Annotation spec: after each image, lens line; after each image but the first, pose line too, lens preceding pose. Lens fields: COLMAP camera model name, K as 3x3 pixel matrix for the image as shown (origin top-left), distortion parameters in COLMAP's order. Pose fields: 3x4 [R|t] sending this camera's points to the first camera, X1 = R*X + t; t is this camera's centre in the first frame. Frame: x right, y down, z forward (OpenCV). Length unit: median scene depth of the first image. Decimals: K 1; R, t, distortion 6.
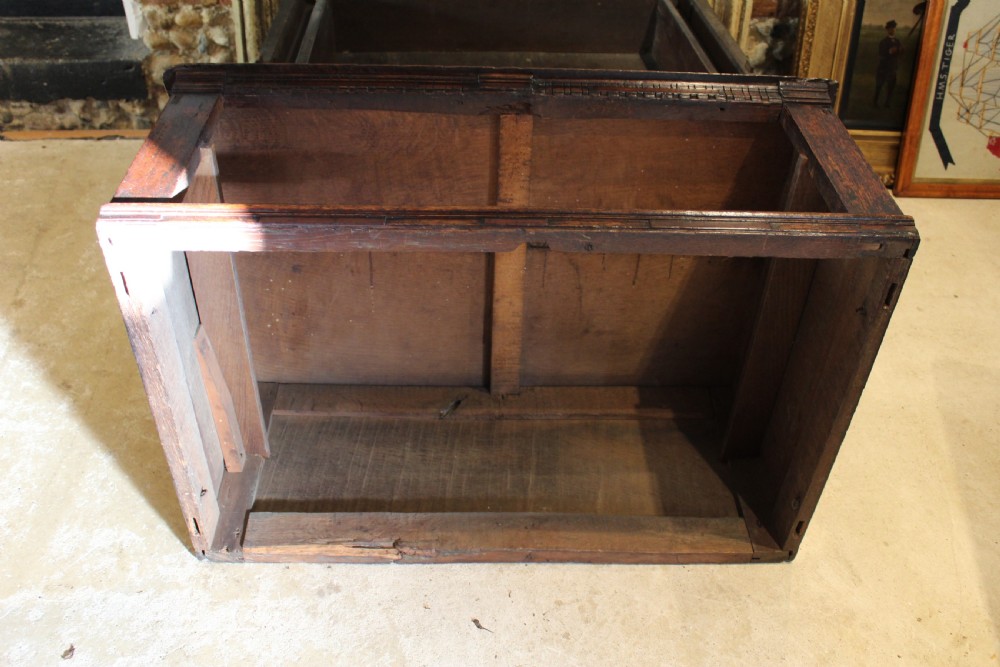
lens RADIAL K [[905.9, 0, 493.4], [0, 905.9, 330.5], [0, 0, 1]] dist [-0.136940, 0.119785]
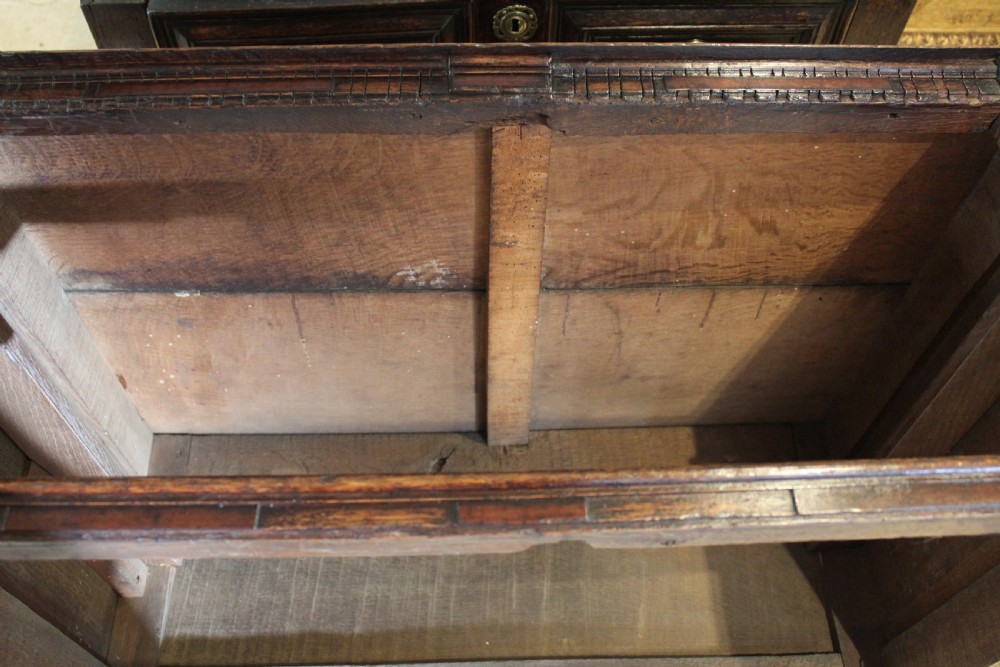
lens RADIAL K [[905.9, 0, 494.7], [0, 905.9, 329.9], [0, 0, 1]] dist [-0.136940, 0.119785]
pose [[0.999836, -0.016720, -0.006936, 0.009732], [0.017980, 0.961595, 0.273882, -0.235505], [0.002090, -0.273962, 0.961738, 0.376973]]
